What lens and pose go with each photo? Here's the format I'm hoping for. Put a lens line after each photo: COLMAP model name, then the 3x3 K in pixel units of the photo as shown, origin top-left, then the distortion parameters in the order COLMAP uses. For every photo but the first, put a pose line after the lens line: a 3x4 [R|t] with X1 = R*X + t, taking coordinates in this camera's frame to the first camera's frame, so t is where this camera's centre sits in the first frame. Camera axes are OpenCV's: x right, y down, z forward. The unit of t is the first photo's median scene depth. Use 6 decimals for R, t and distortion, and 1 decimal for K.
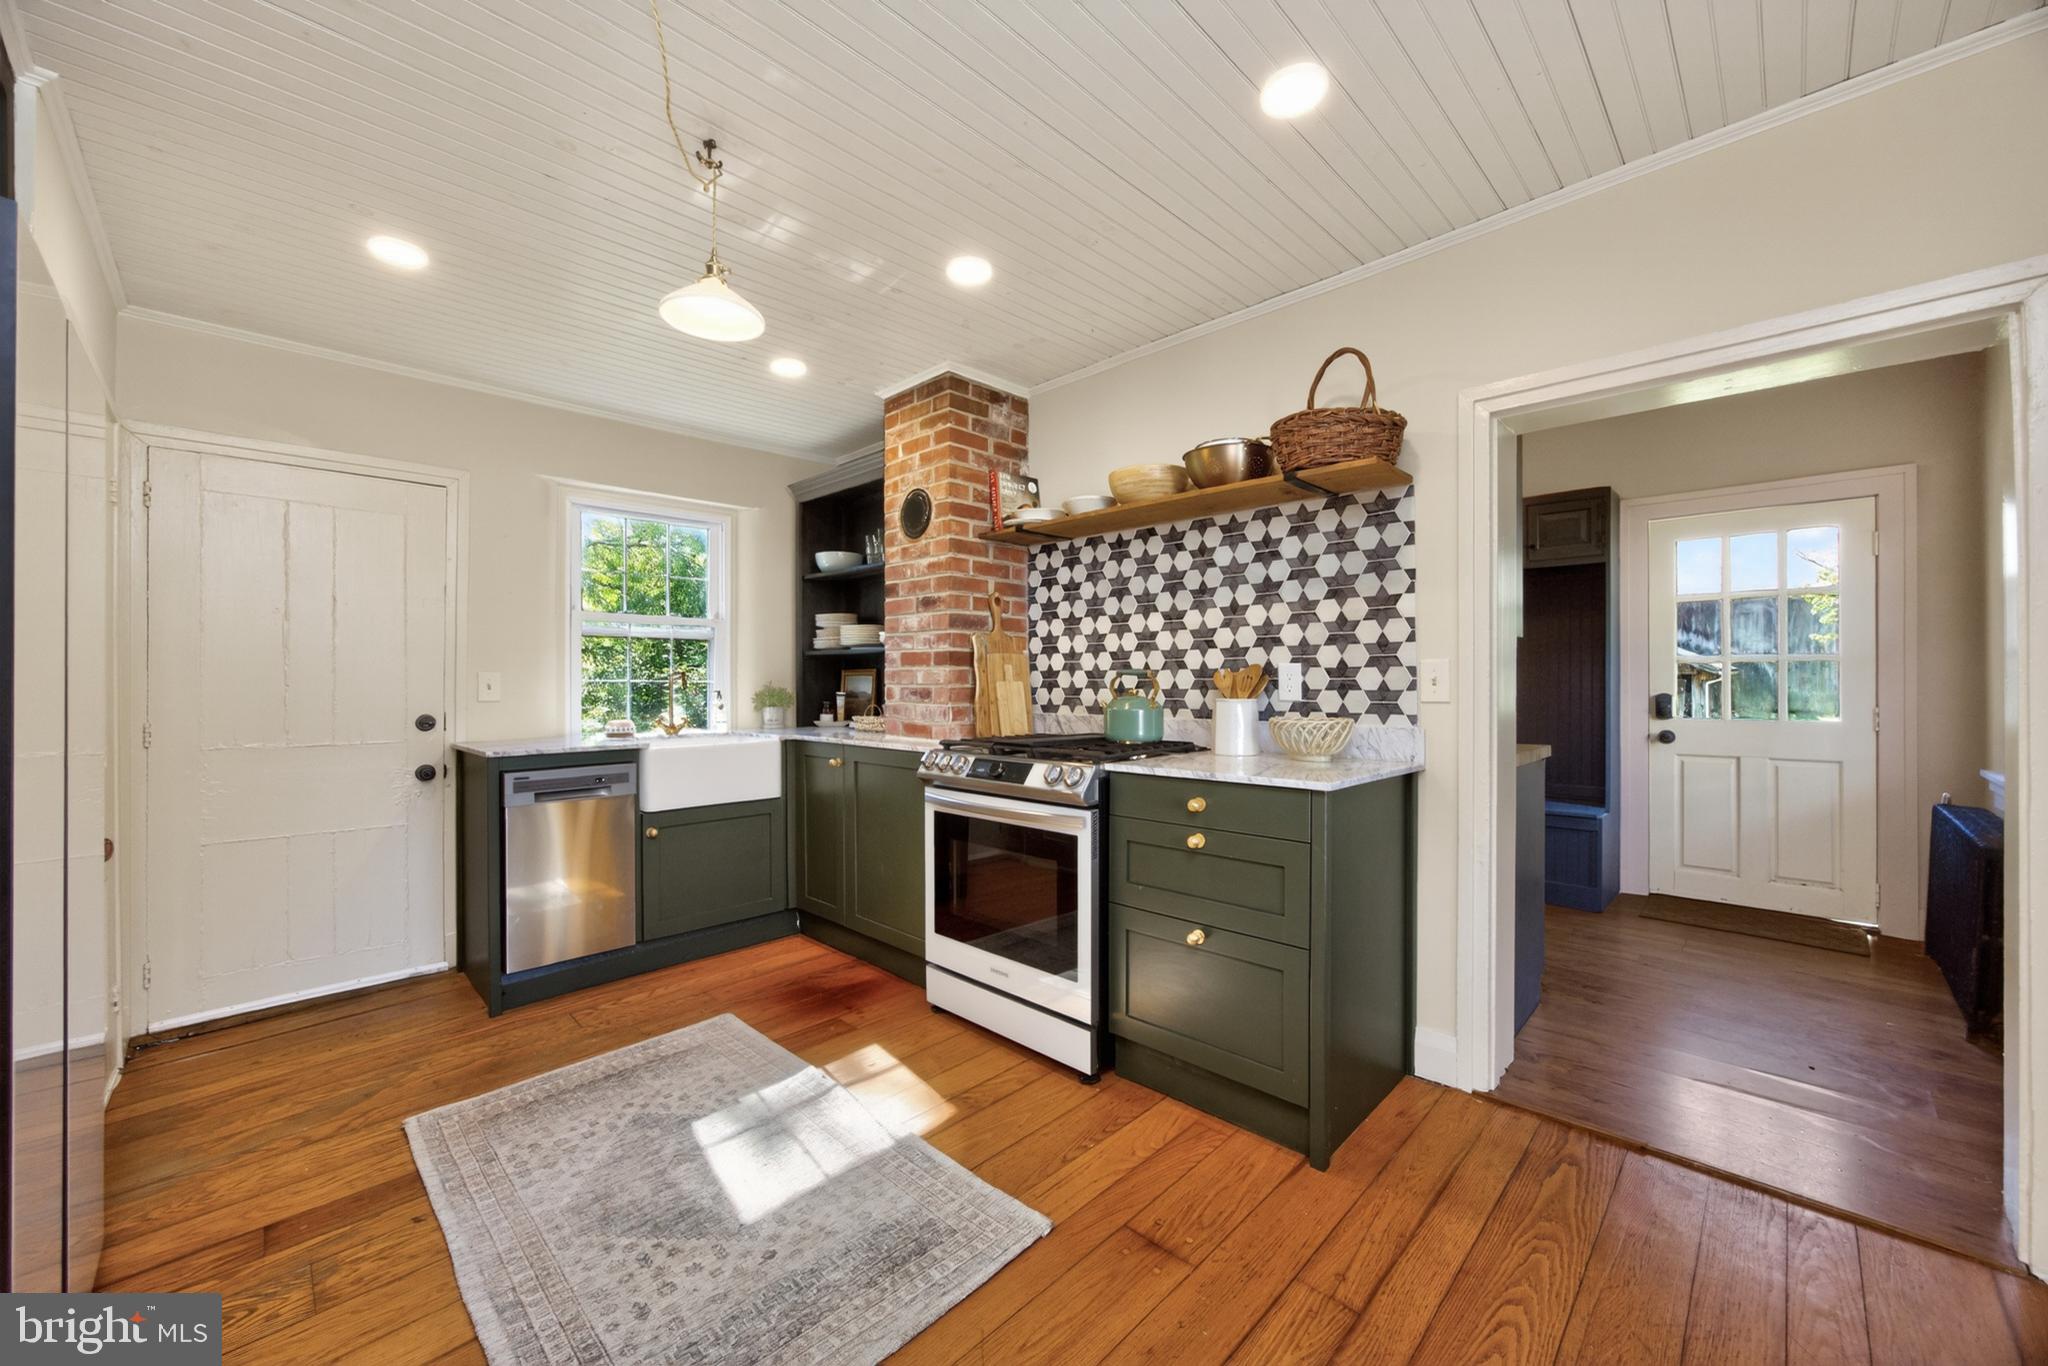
lens RADIAL K [[777.9, 0, 1024.0], [0, 777.9, 683.0], [0, 0, 1]] dist [-0.037711, 0.013562]
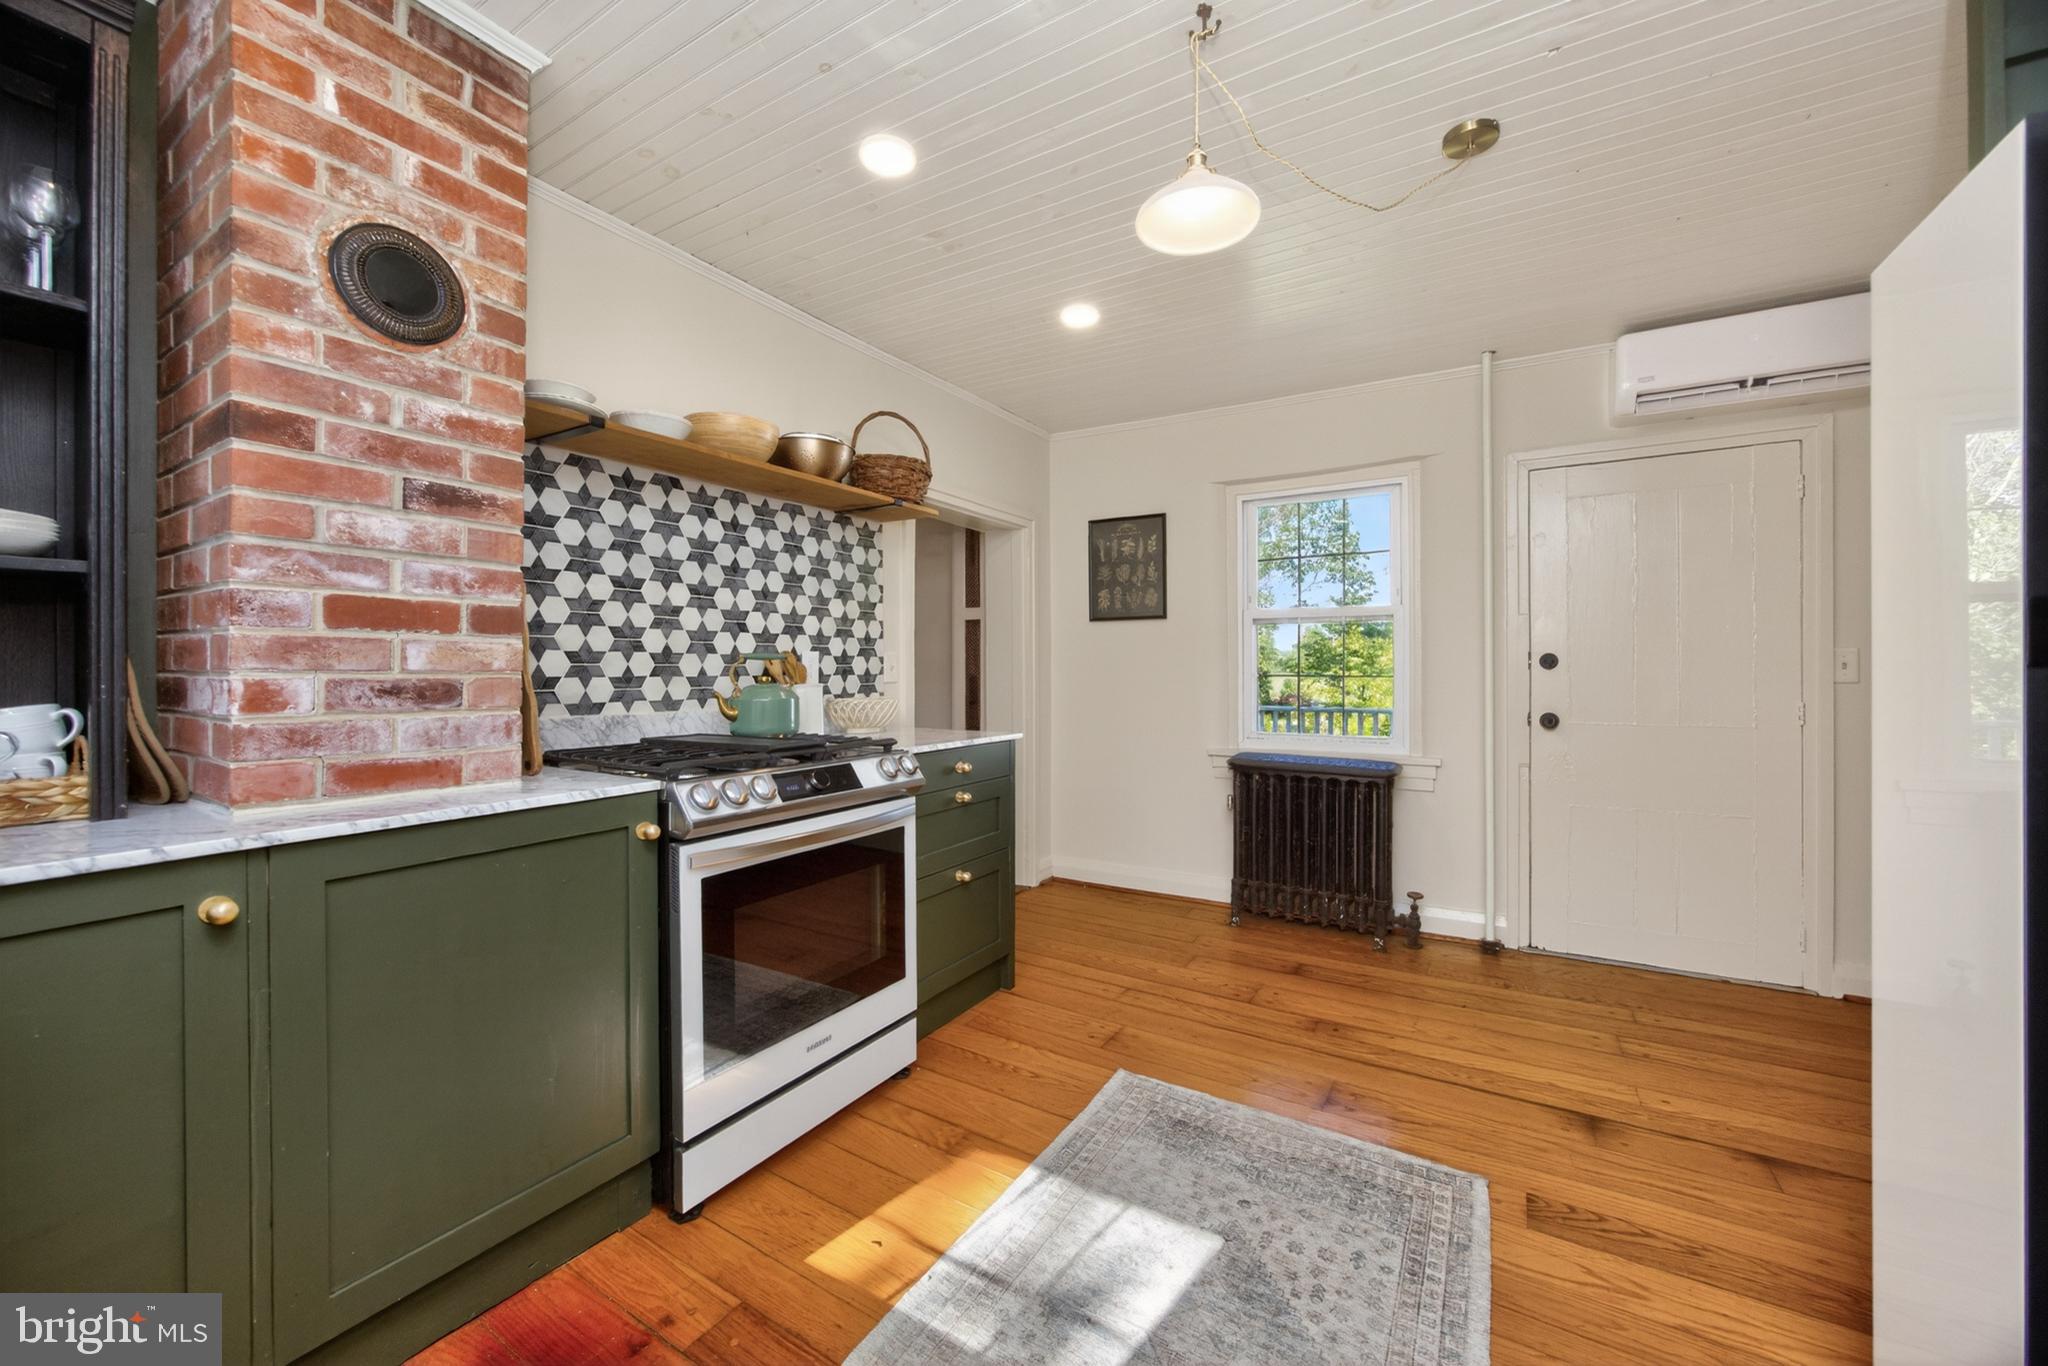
lens RADIAL K [[778.4, 0, 1029.7], [0, 778.4, 668.2], [0, 0, 1]] dist [-0.037688, 0.013283]
pose [[-0.227520, 0.003521, 0.973767, -0.808964], [0.006060, 0.999979, -0.002200, 0.003065], [-0.973755, 0.005400, -0.227537, 0.948018]]
